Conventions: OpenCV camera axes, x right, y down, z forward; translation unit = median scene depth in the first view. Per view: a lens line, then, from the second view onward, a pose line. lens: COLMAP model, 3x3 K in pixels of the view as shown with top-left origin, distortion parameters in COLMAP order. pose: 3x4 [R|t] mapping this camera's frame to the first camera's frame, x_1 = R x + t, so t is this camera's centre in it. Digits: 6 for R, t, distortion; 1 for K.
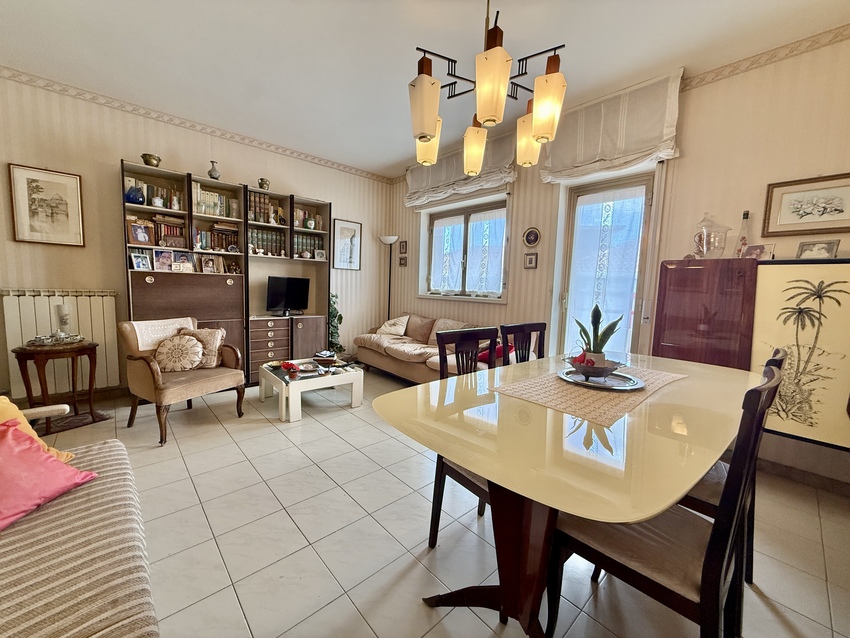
lens RADIAL K [[338.9, 0, 424.0], [0, 338.9, 318.8], [0, 0, 1]] dist [-0.000841, 0.000333]
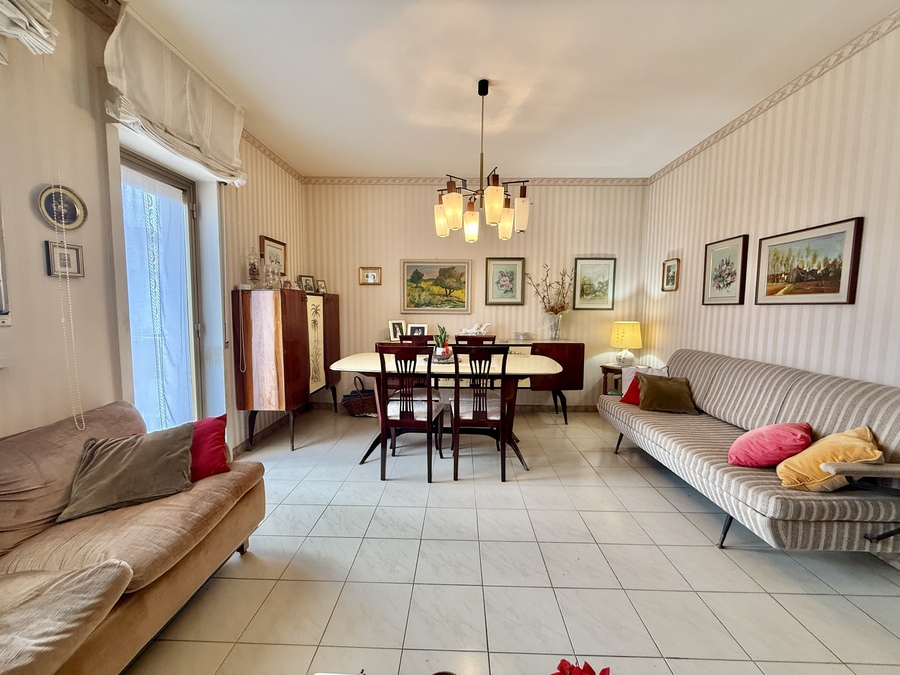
lens RADIAL K [[358.8, 0, 449.0], [0, 358.8, 337.3], [0, 0, 1]] dist [-0.000841, 0.000333]
pose [[-0.718067, -0.087529, 0.690448, -0.368541], [0.046169, 0.983884, 0.172745, -0.117445], [-0.694441, 0.155920, -0.702453, 0.920900]]
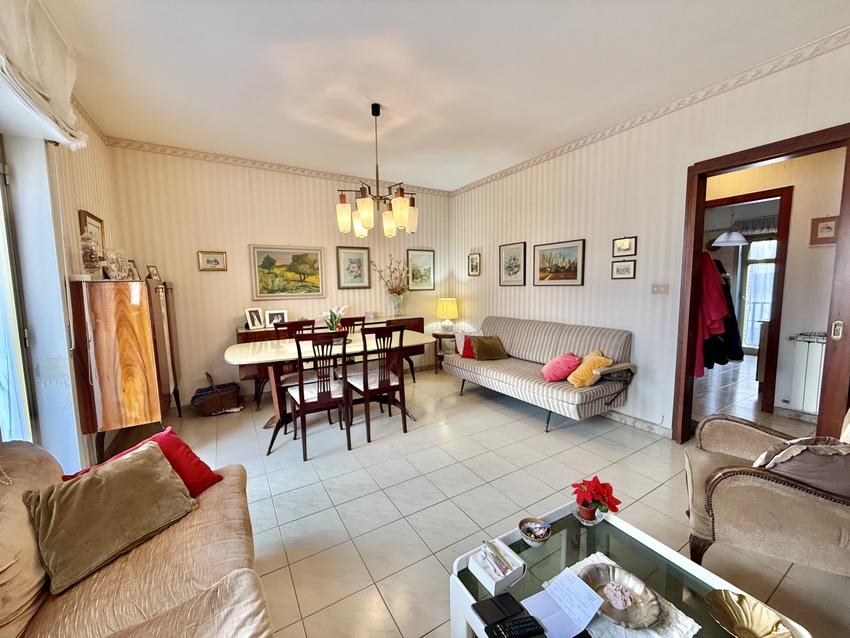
lens RADIAL K [[338.9, 0, 424.0], [0, 338.9, 318.8], [0, 0, 1]] dist [-0.000841, 0.000333]
pose [[-0.980149, -0.027836, 0.196298, -0.187523], [0.013210, 0.978725, 0.204750, -0.152910], [-0.197821, 0.203279, -0.958929, 1.119615]]
